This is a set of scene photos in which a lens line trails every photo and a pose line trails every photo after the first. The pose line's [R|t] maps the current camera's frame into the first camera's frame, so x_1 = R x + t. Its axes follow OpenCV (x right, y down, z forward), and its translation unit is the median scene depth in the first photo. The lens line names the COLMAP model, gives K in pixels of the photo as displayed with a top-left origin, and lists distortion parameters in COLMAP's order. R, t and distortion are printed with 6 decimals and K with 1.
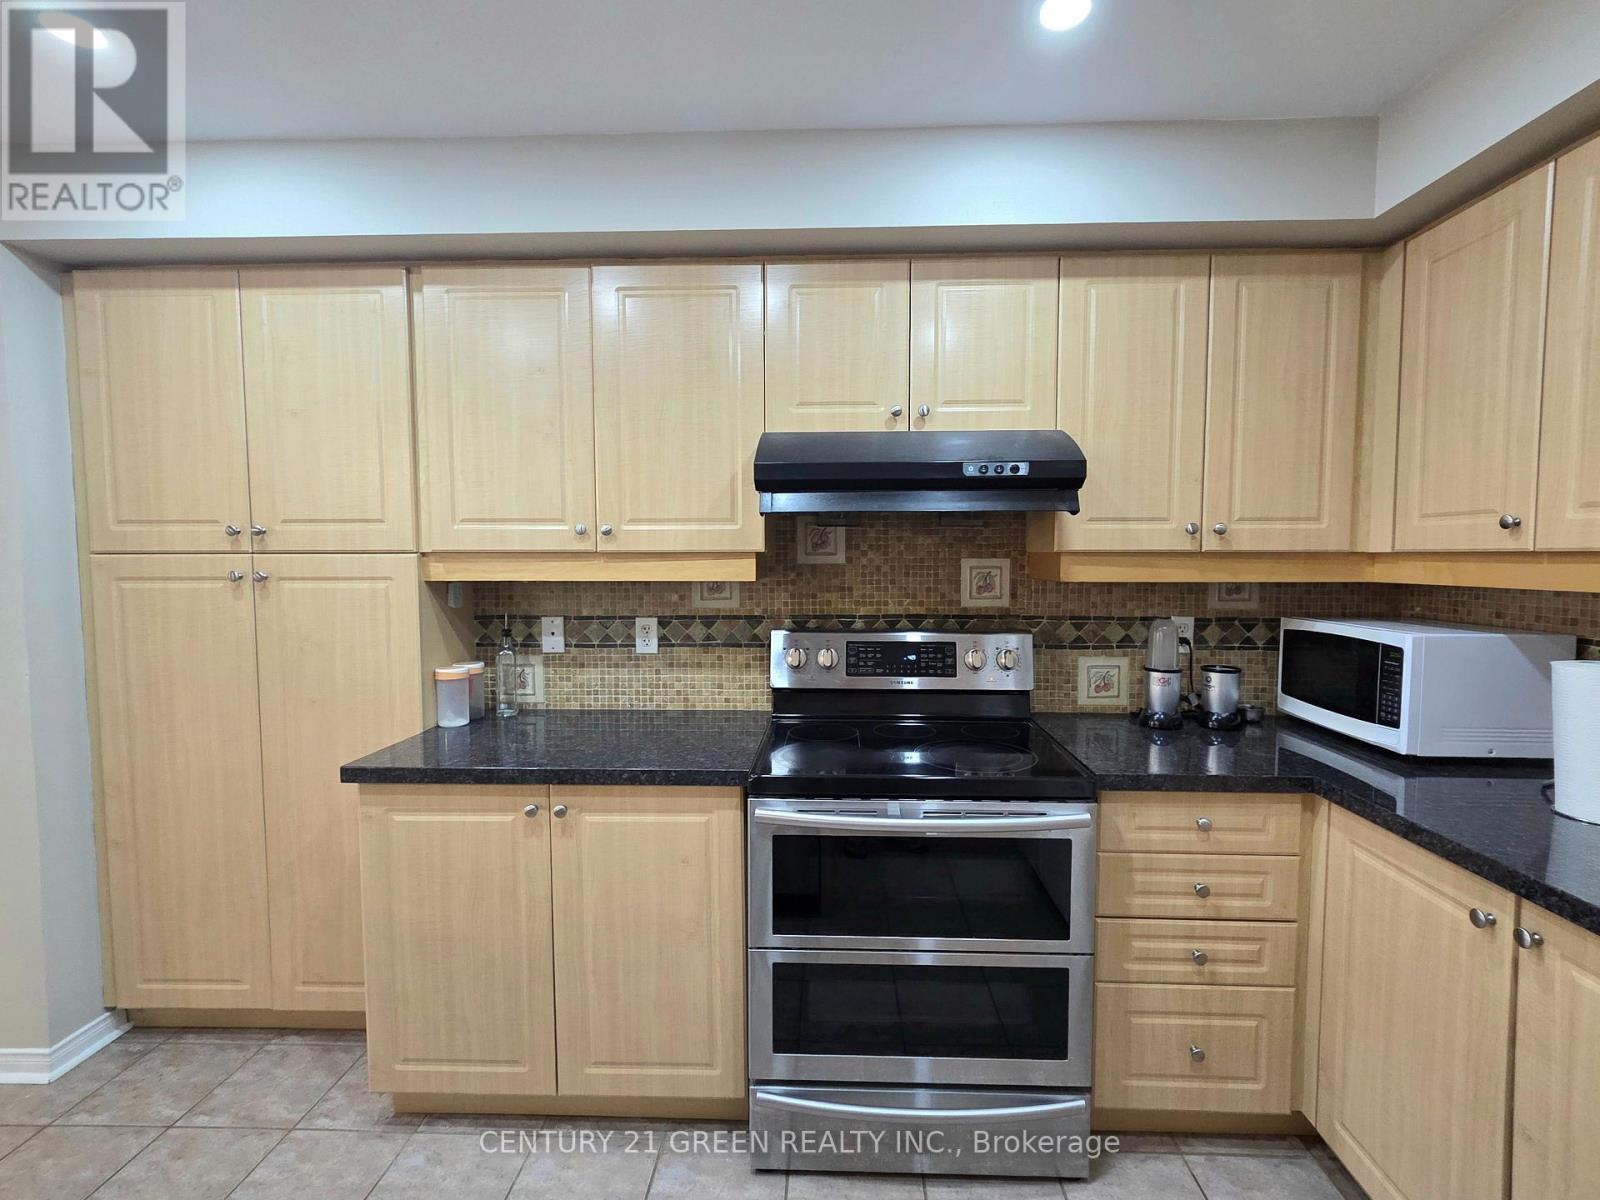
lens RADIAL K [[747.3, 0, 812.5], [0, 747.3, 600.0], [0, 0, 1]] dist [0.002387, 0.002793]
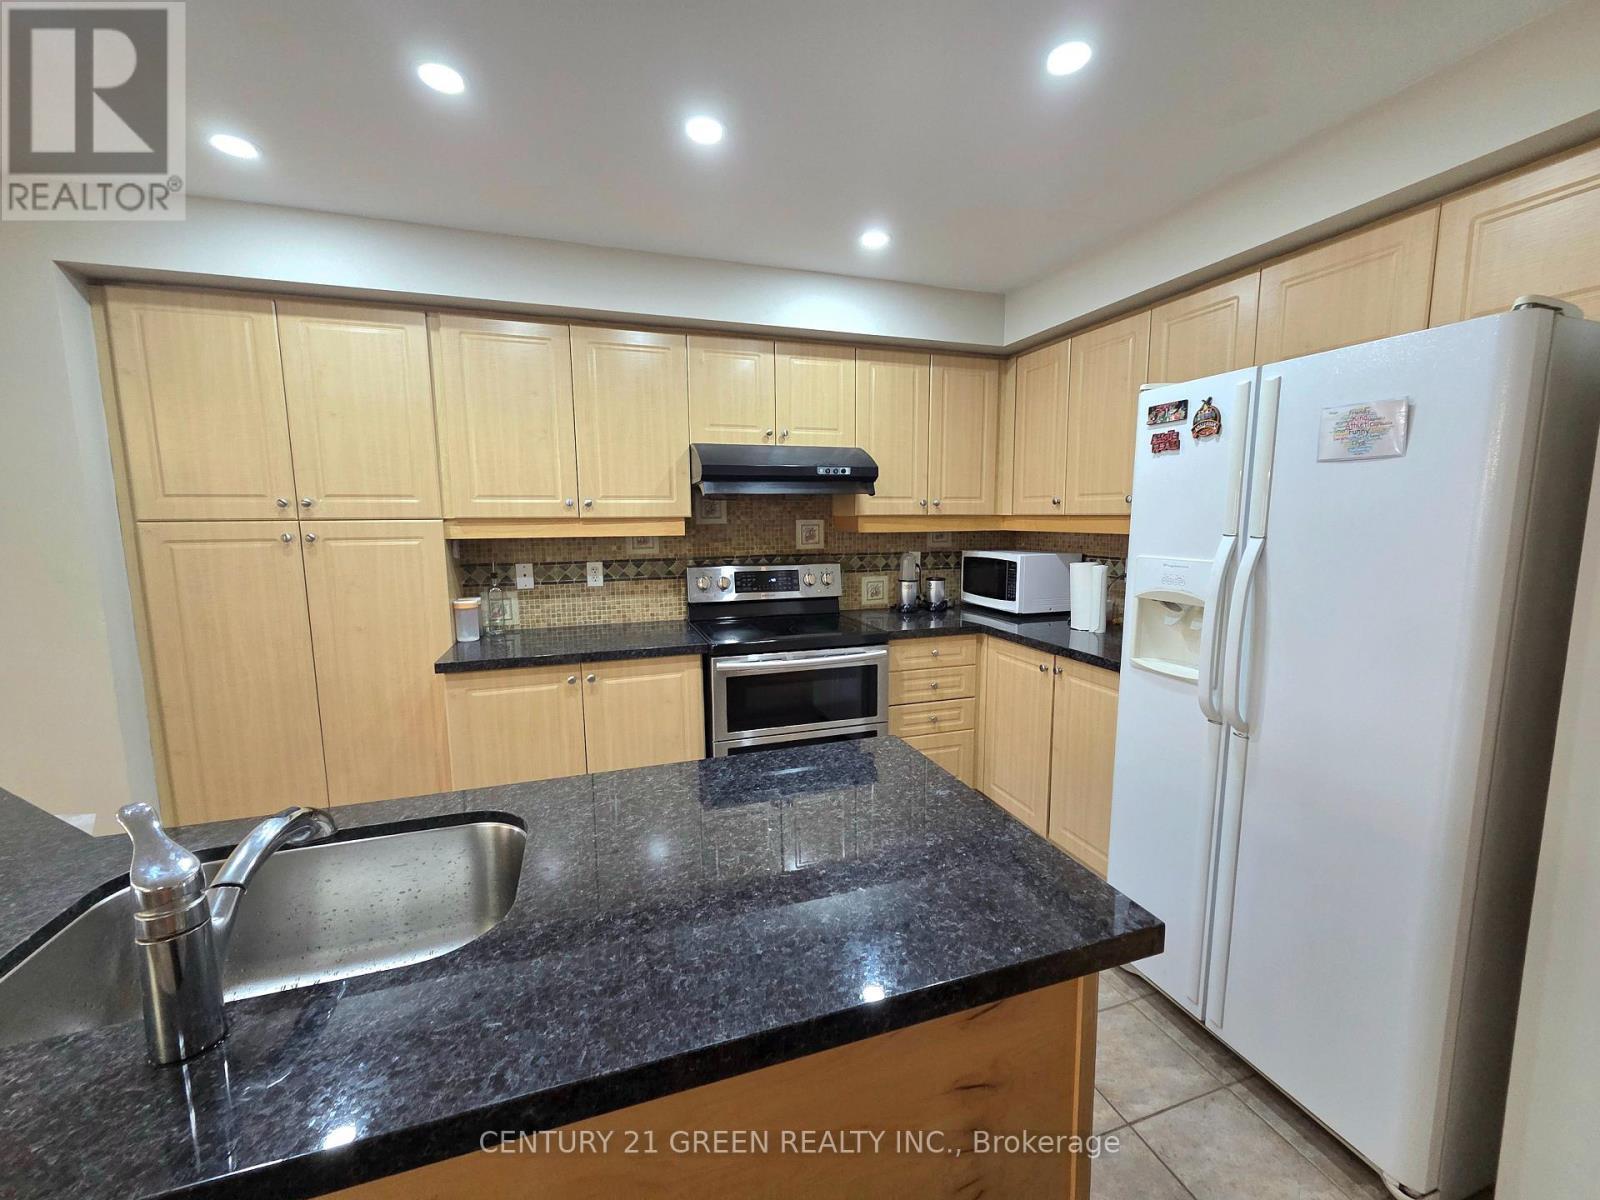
lens RADIAL K [[656.6, 0, 810.1], [0, 656.6, 599.3], [0, 0, 1]] dist [0.009836, -0.001330]
pose [[0.934318, -0.051335, 0.352724, -0.326365], [0.027606, 0.997024, 0.071981, 0.017448], [-0.355370, -0.057516, 0.932955, -0.415282]]
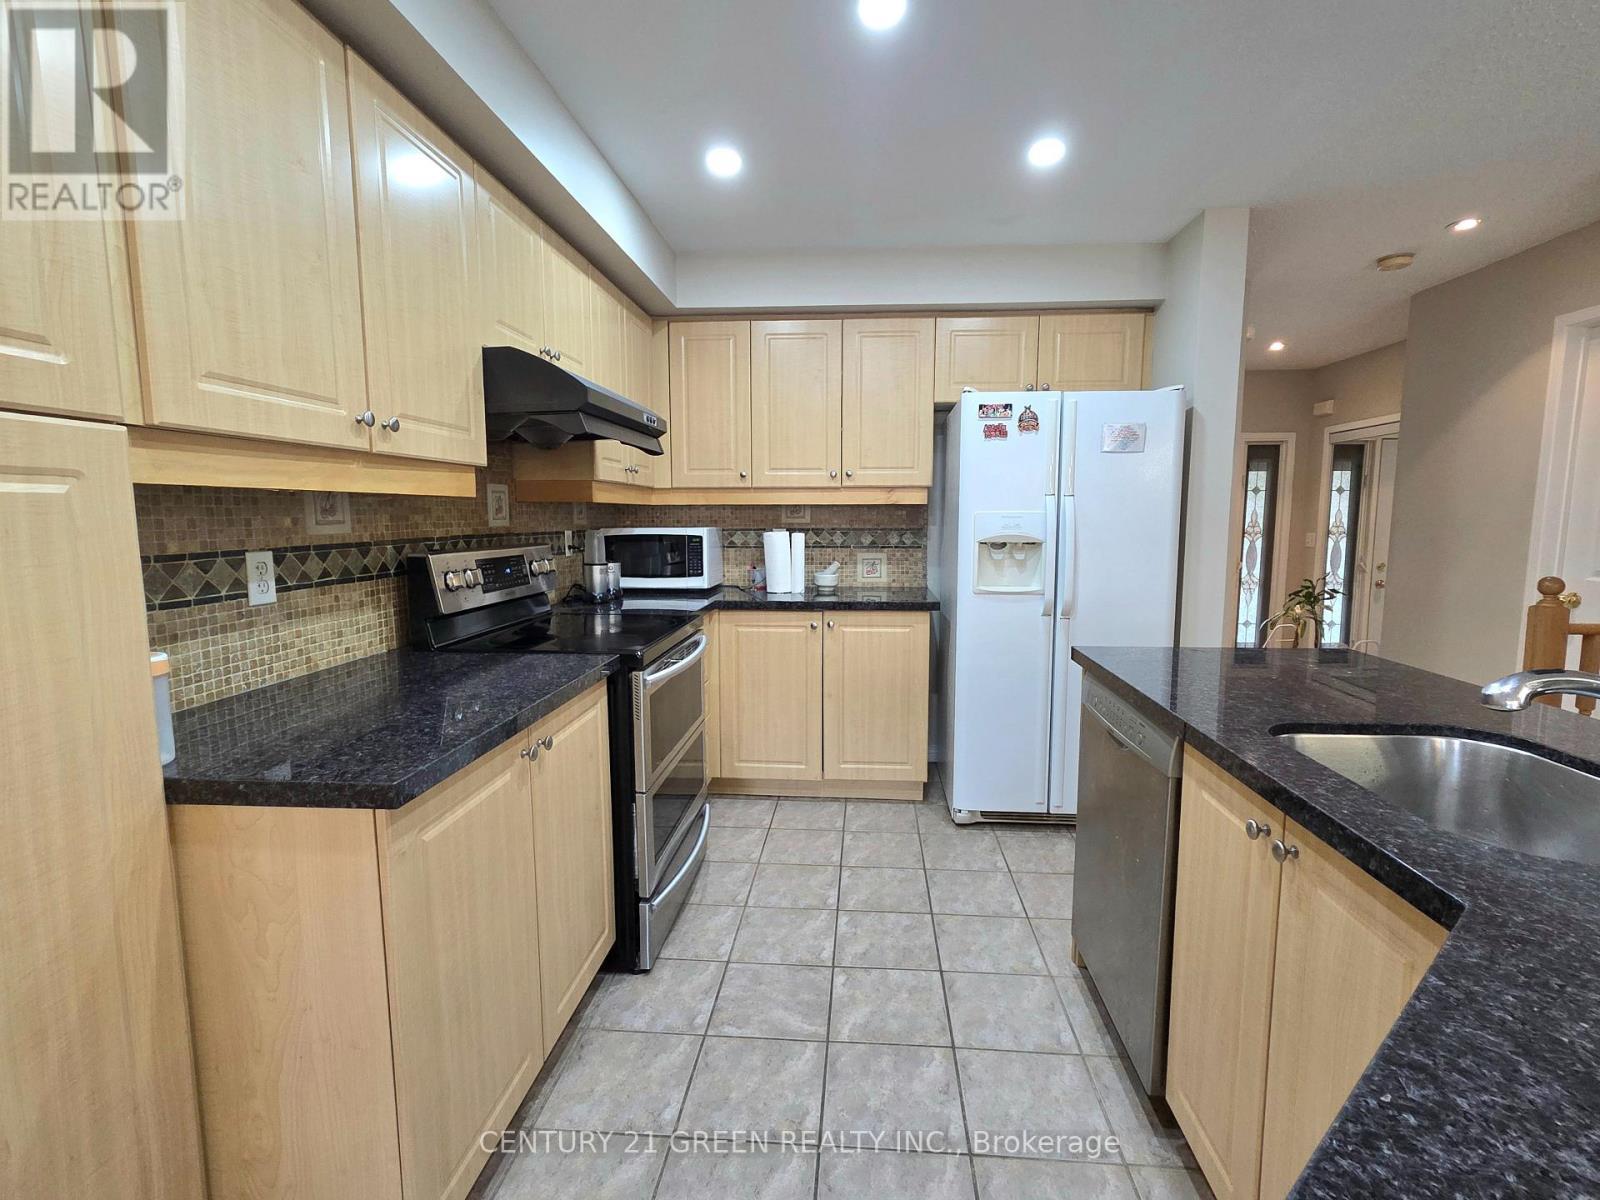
lens RADIAL K [[747.3, 0, 807.6], [0, 747.3, 602.2], [0, 0, 1]] dist [0.002387, 0.002793]
pose [[0.038796, -0.117590, 0.992304, -1.015241], [0.059238, 0.991576, 0.115188, 0.022838], [-0.997490, 0.054314, 0.045435, 0.536888]]
